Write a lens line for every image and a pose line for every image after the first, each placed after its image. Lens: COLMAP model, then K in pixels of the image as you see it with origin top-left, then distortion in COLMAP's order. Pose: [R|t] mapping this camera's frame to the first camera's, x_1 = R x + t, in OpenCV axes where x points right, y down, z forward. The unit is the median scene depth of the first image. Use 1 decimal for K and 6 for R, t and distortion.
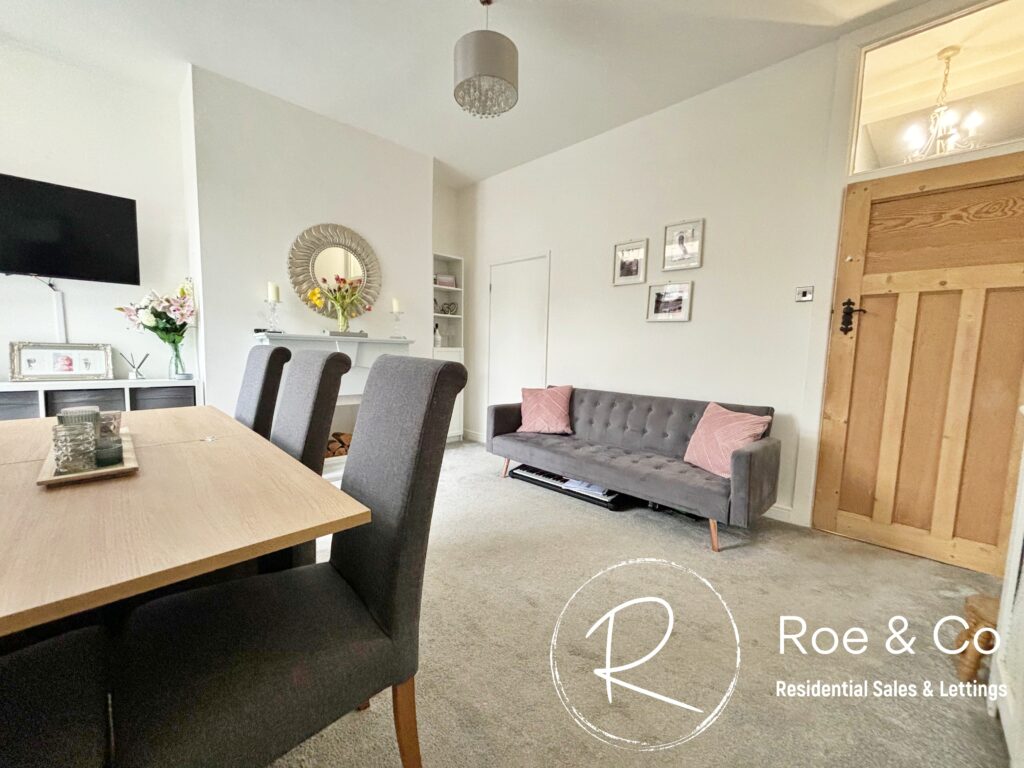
lens RADIAL K [[408.5, 0, 516.1], [0, 408.5, 388.1], [0, 0, 1]] dist [-0.007697, 0.001146]
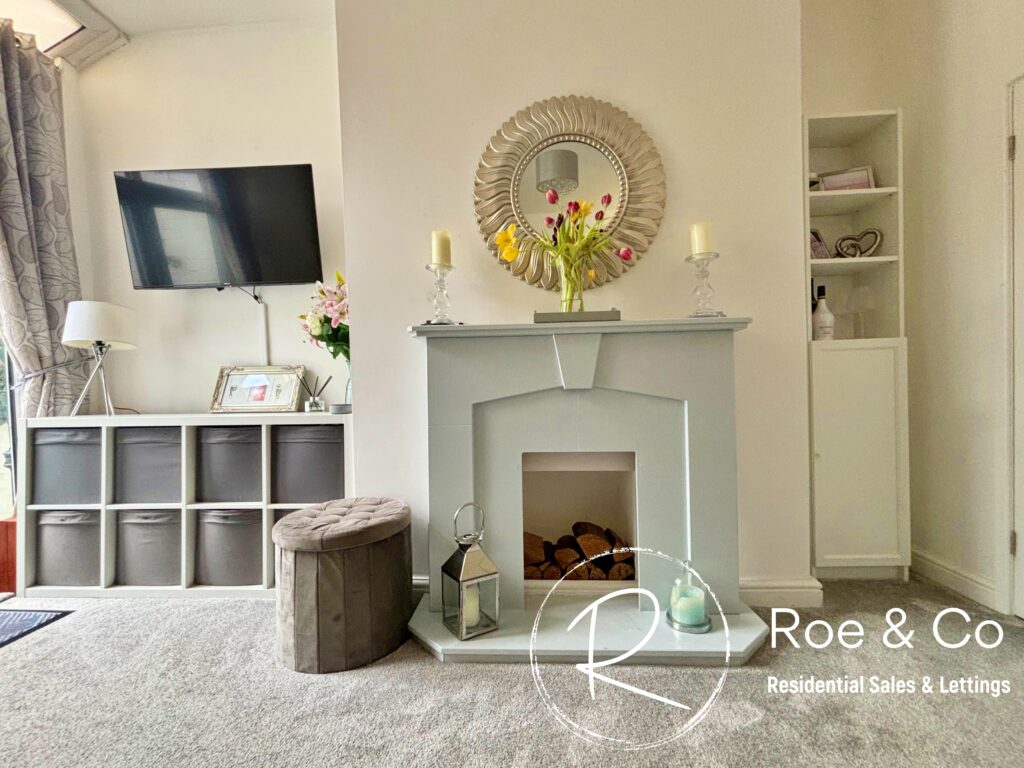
lens RADIAL K [[432.8, 0, 512.0], [0, 432.8, 383.5], [0, 0, 1]] dist [-0.000517, -0.000198]
pose [[0.677606, -0.029961, -0.734814, -0.102948], [-0.027150, 0.997470, -0.065706, -0.023225], [0.734924, 0.064473, 0.675078, 0.568460]]
